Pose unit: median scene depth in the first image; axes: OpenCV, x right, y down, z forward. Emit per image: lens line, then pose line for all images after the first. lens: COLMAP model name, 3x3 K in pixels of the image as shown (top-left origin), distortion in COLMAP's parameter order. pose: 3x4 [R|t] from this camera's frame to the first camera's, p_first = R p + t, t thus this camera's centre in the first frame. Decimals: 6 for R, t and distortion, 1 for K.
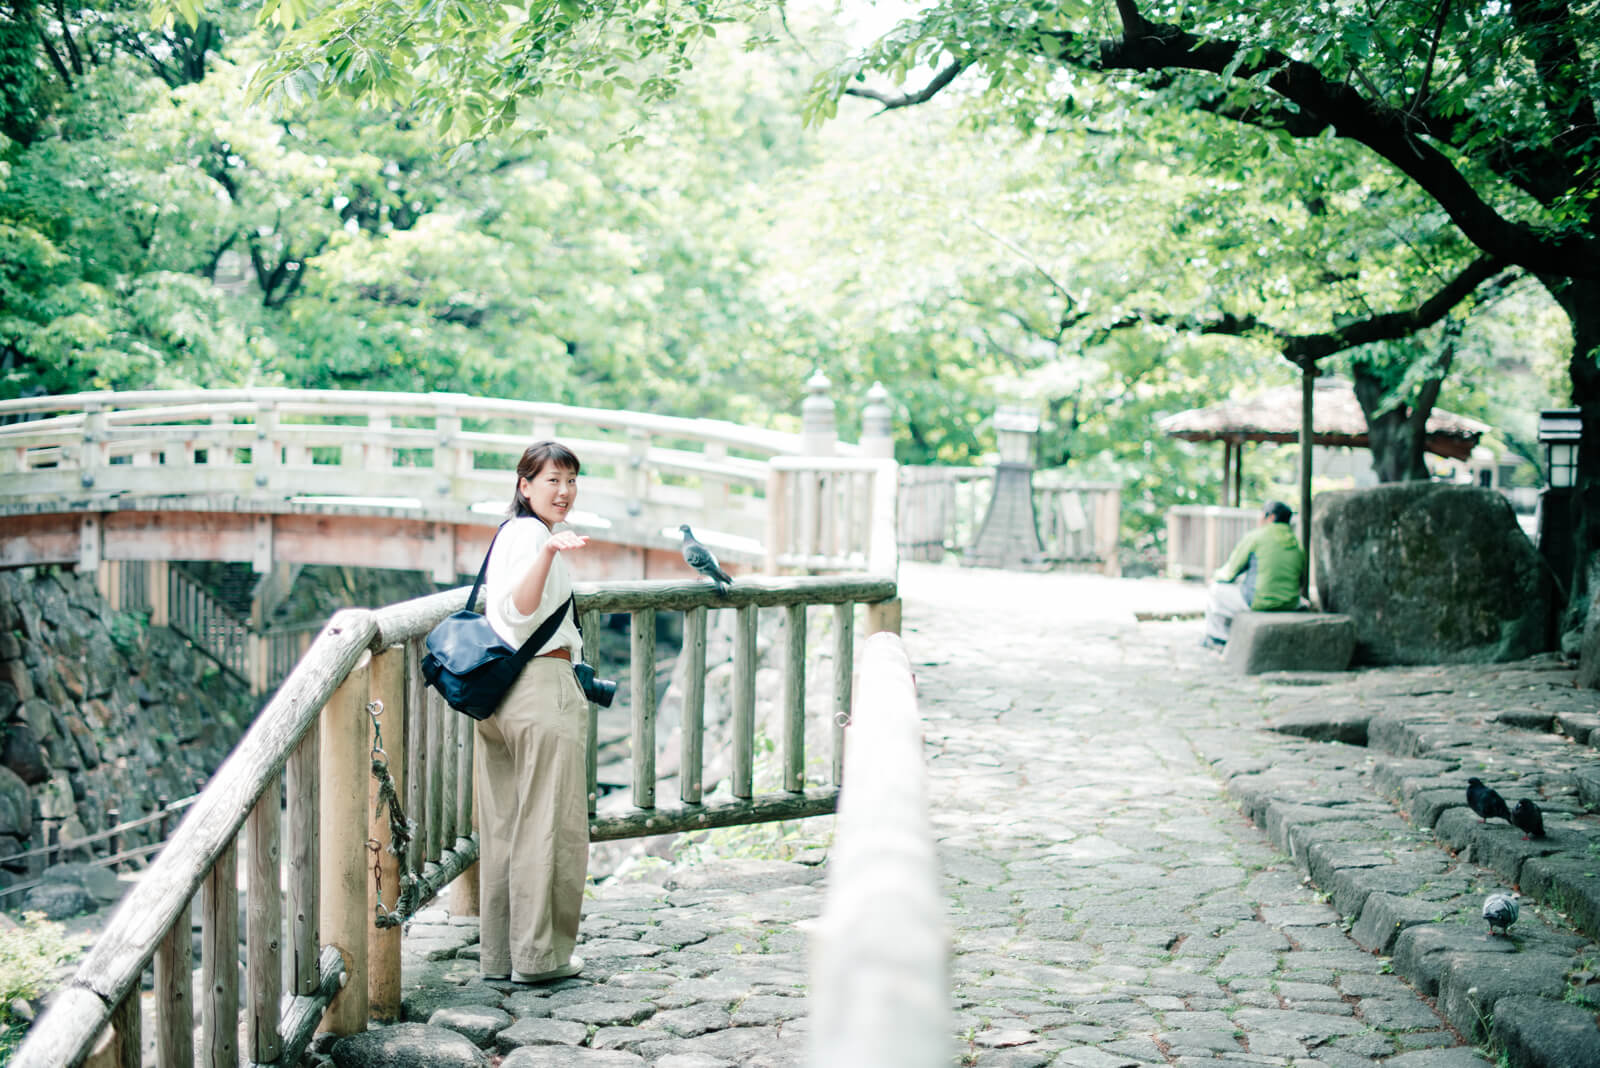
lens RADIAL K [[2371.4, 0, 802.4], [0, 2371.4, 533.6], [0, 0, 1]] dist [-0.179838, 0.000000]
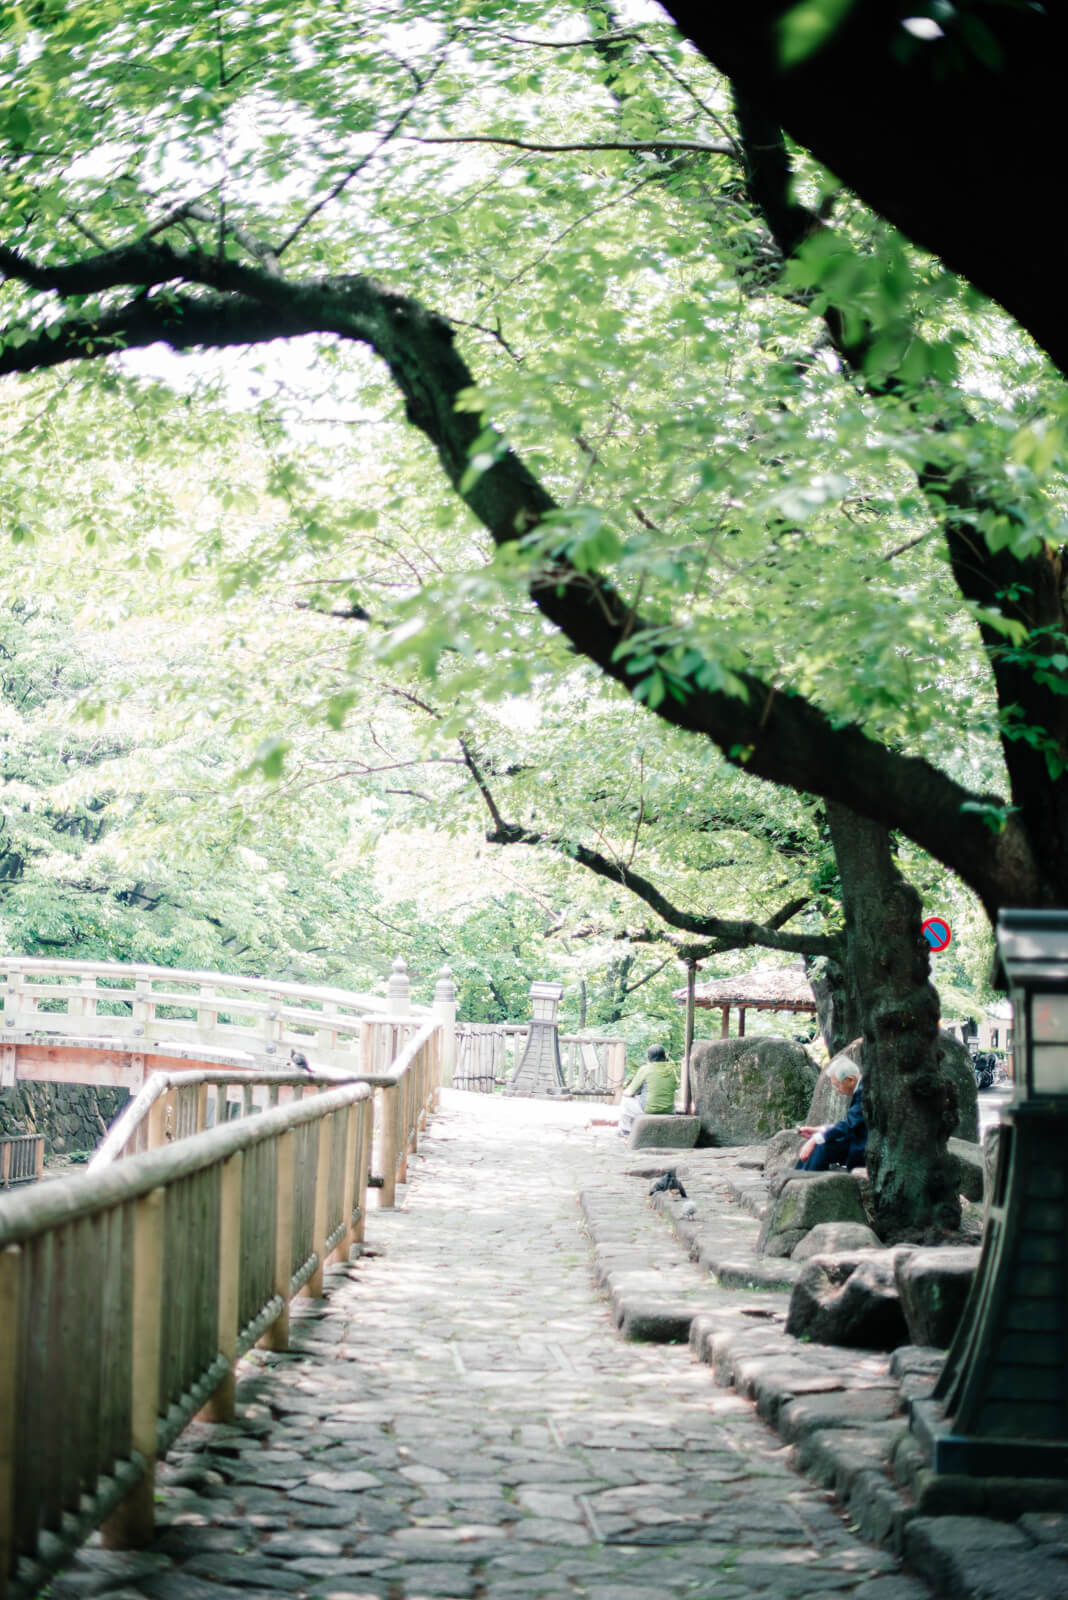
lens RADIAL K [[2371.4, 0, 533.2], [0, 2371.4, 798.0], [0, 0, 1]] dist [-0.179838, 0.000000]
pose [[0.999068, 0.021979, 0.037150, 0.032756], [-0.017248, 0.992232, -0.123203, 0.013232], [-0.039569, 0.122448, 0.991686, -0.463718]]
